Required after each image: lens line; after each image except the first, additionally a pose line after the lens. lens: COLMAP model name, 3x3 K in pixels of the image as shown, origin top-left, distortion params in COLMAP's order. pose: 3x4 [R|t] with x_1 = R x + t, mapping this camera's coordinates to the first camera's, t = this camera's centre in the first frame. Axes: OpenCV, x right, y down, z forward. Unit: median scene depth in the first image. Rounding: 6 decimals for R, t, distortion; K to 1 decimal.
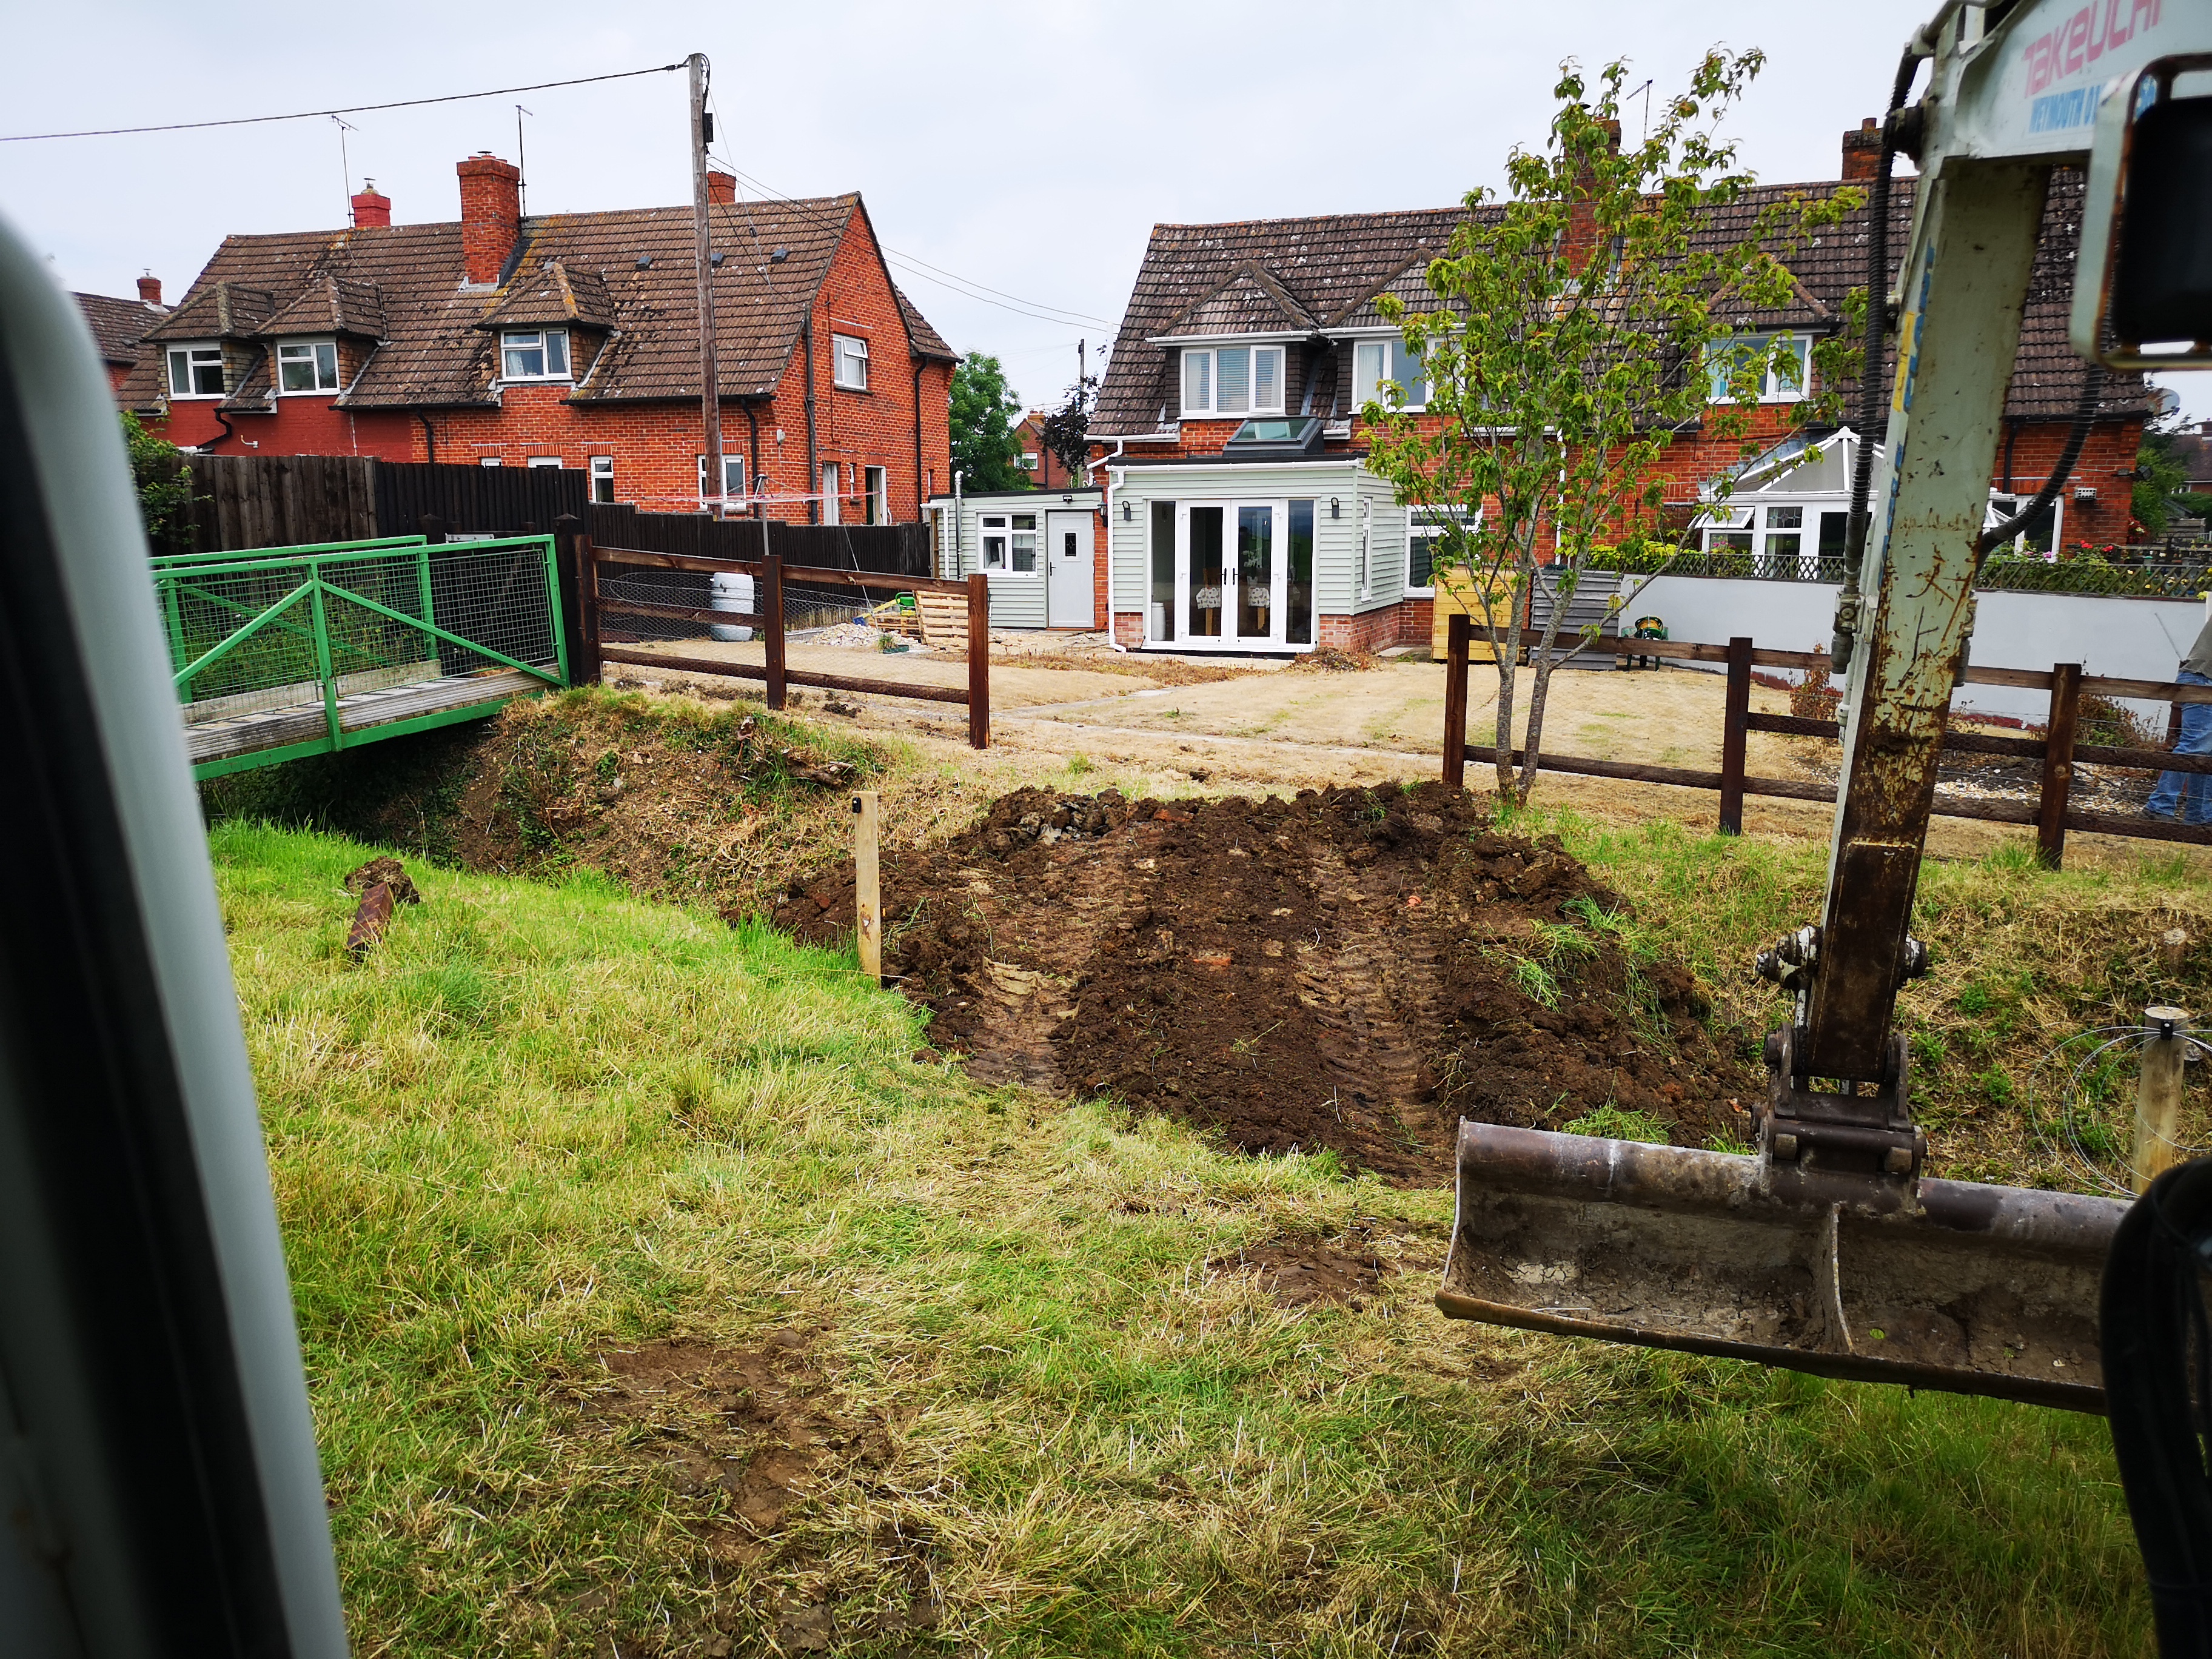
lens RADIAL K [[1674.6, 0, 1106.0], [0, 1674.6, 829.5], [0, 0, 1]] dist [0.056545, -0.056044]
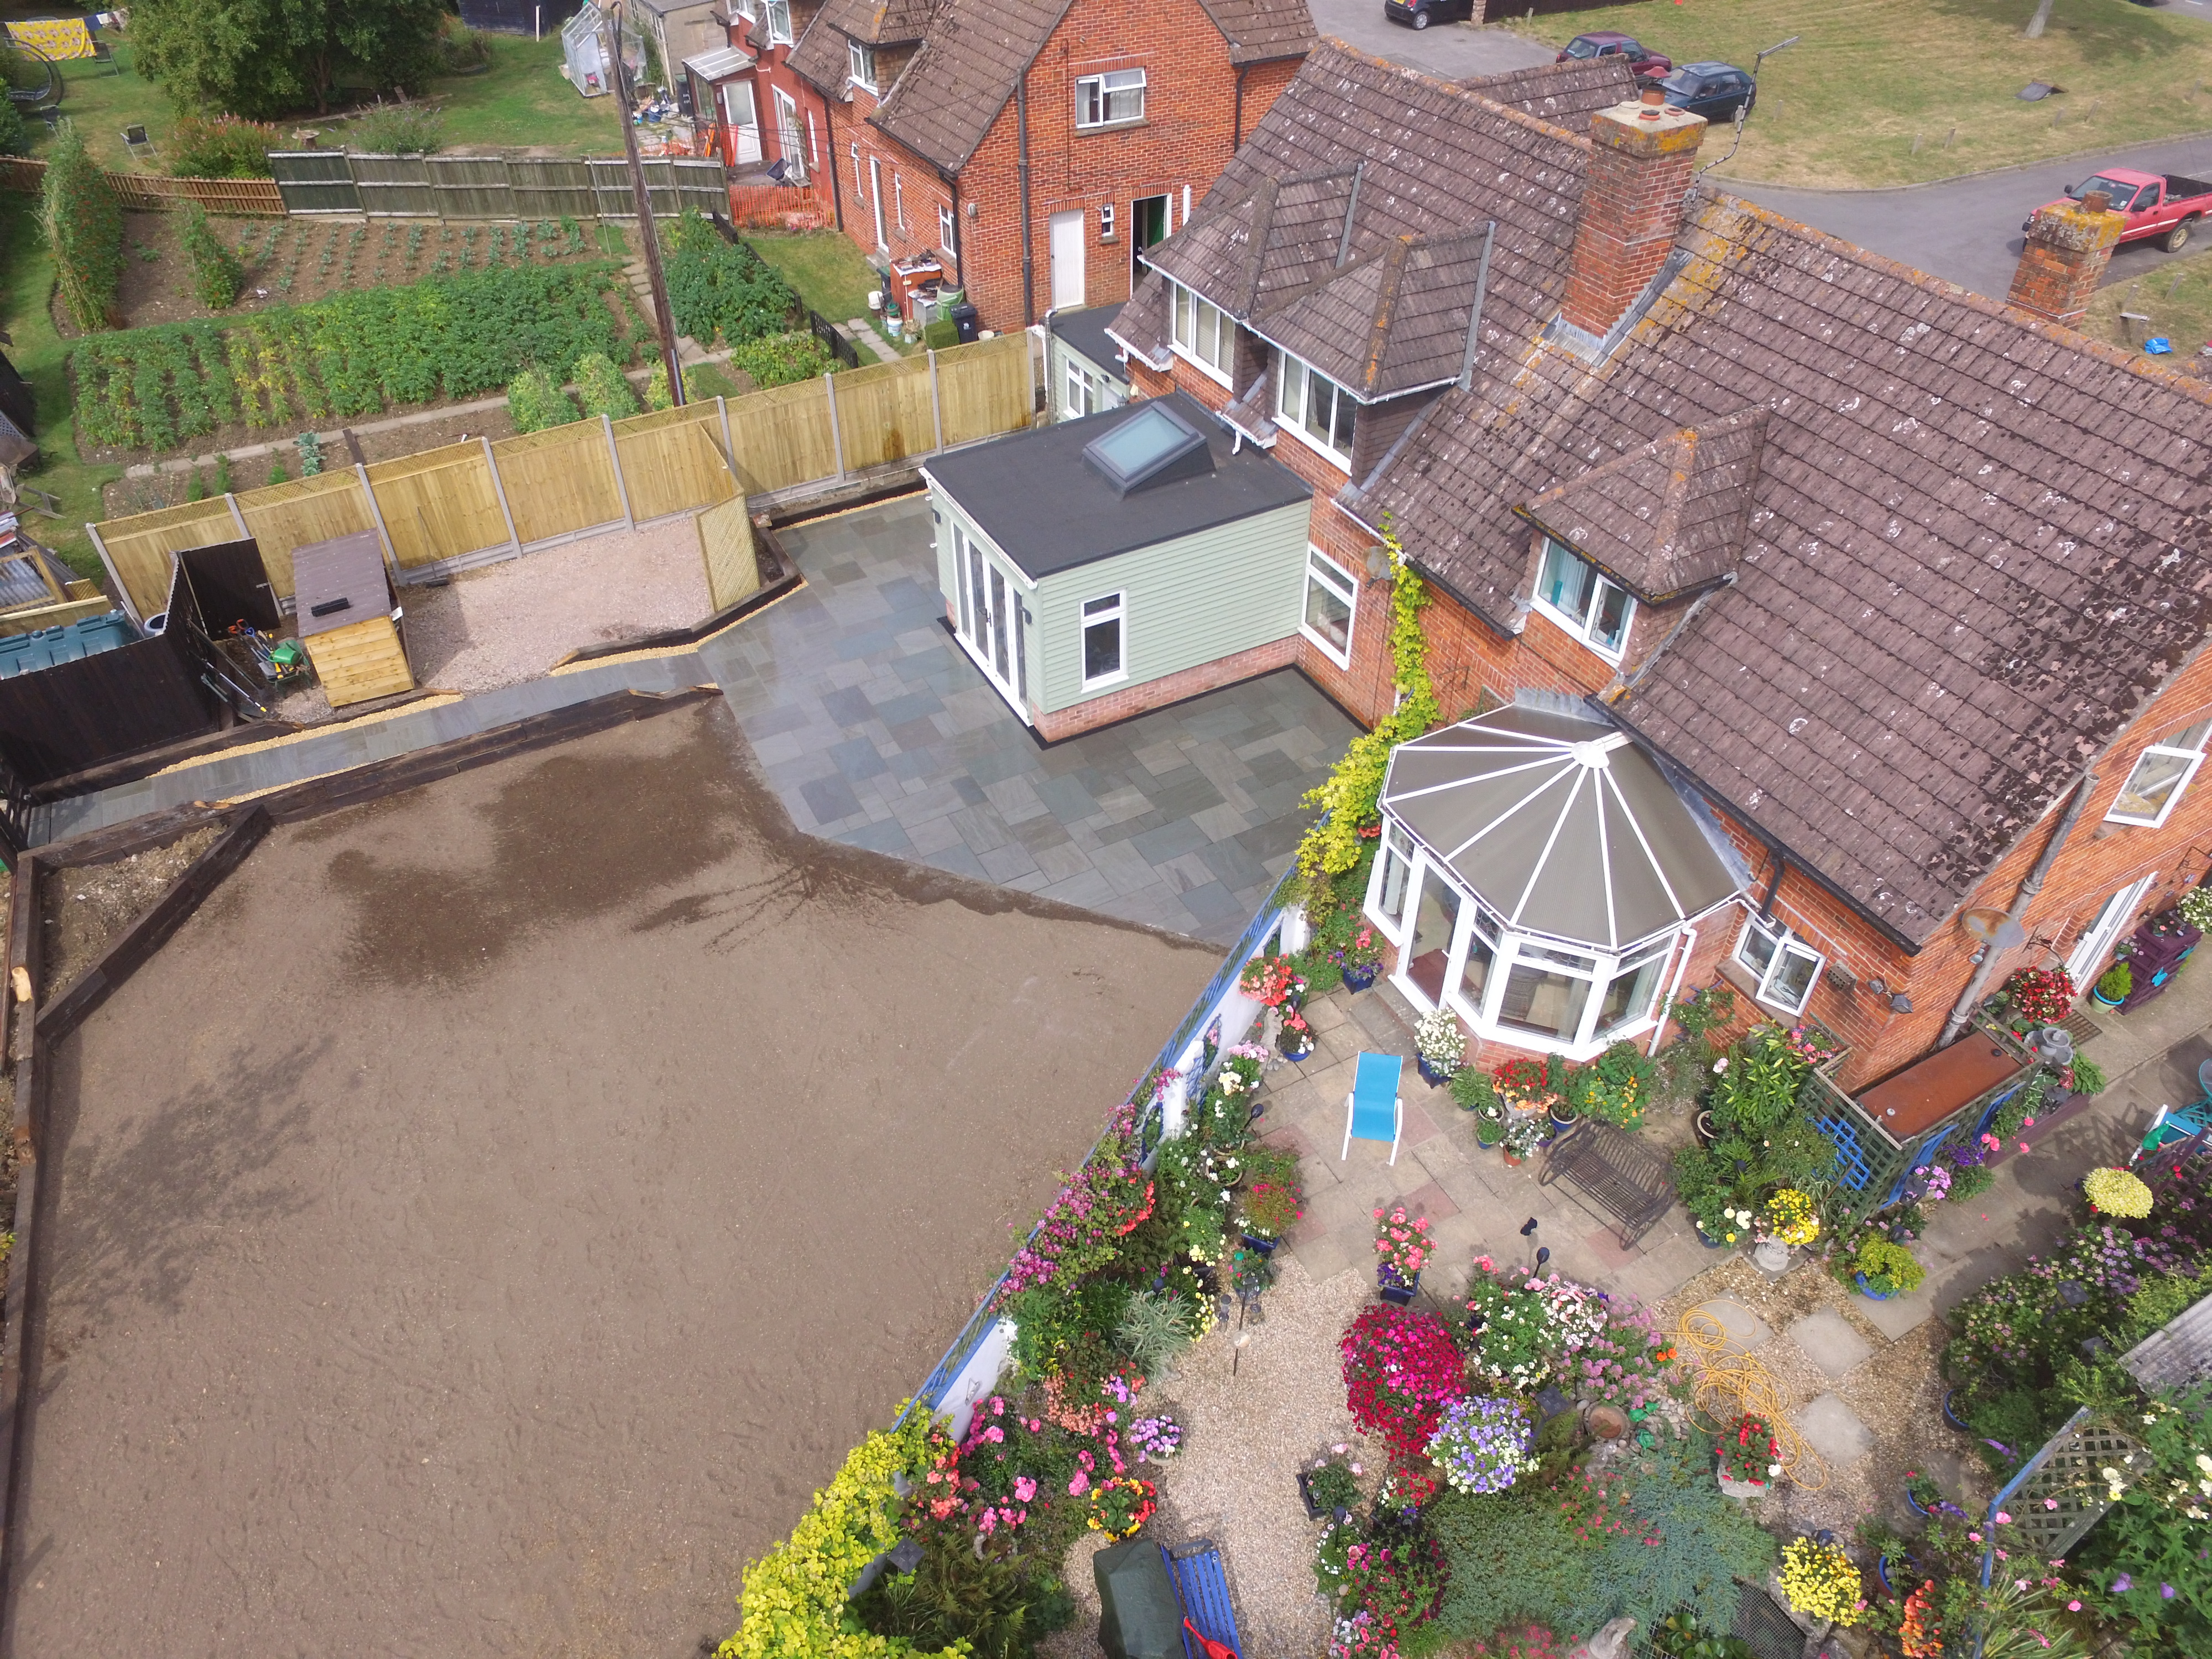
lens RADIAL K [[1493.4, 0, 1106.9], [0, 1493.4, 849.2], [0, 0, 1]] dist [-0.123109, 0.091075]
pose [[0.732684, 0.452853, -0.508034, 0.518041], [-0.116385, 0.818861, 0.562069, -0.442149], [0.670543, -0.352692, 0.652672, 0.345486]]
